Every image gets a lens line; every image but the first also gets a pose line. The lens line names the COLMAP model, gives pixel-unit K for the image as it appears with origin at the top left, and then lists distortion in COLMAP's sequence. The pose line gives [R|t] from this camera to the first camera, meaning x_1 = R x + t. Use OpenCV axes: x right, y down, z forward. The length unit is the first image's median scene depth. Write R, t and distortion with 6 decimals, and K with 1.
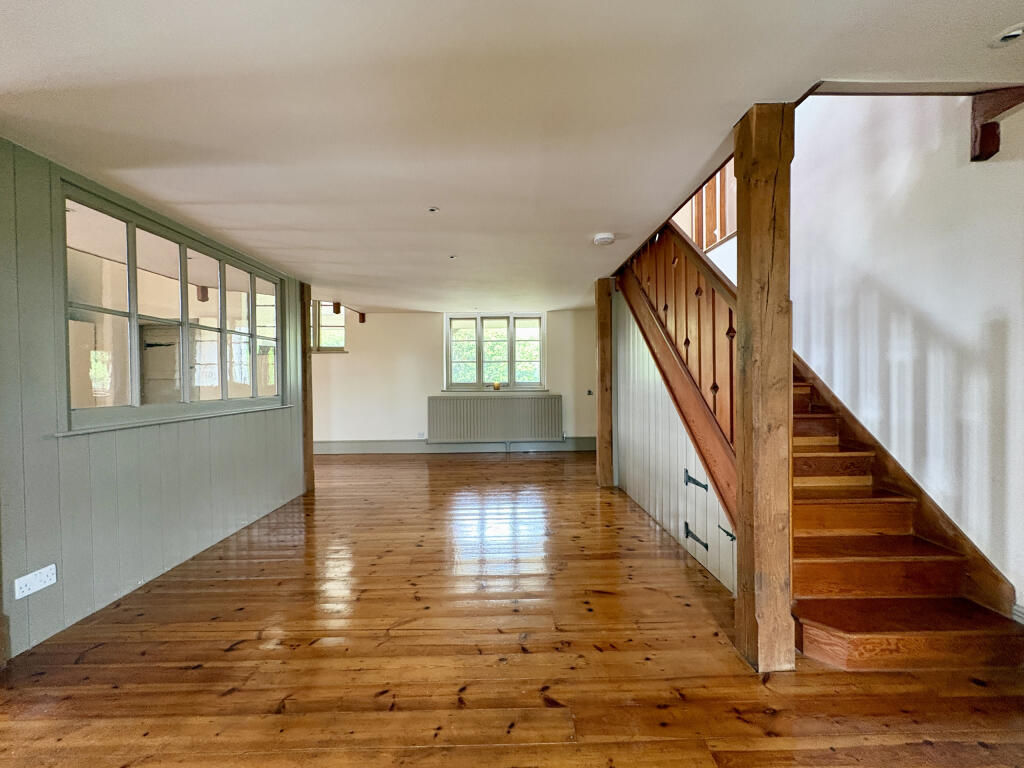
lens RADIAL K [[407.8, 0, 511.7], [0, 407.8, 379.6], [0, 0, 1]] dist [0.003546, -0.000988]
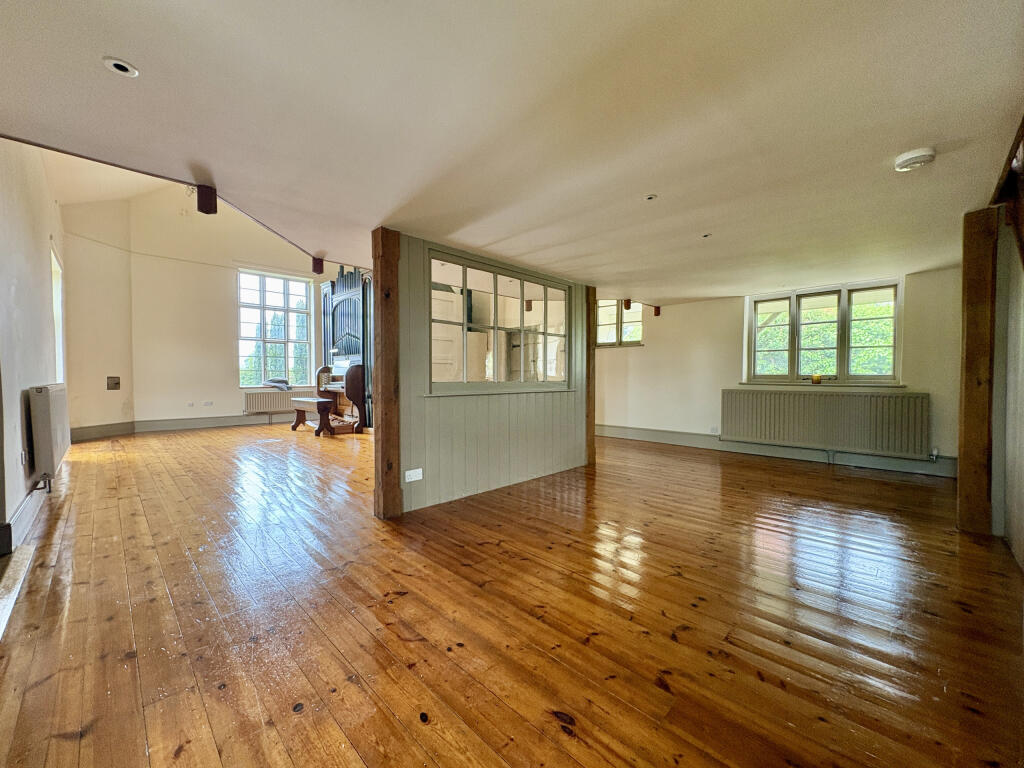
lens RADIAL K [[407.8, 0, 514.8], [0, 407.8, 385.1], [0, 0, 1]] dist [0.003546, -0.000988]
pose [[0.702273, 0.026263, -0.711423, 0.198361], [-0.008825, 0.999564, 0.028188, 0.016432], [0.711853, -0.013517, 0.702198, 0.023671]]
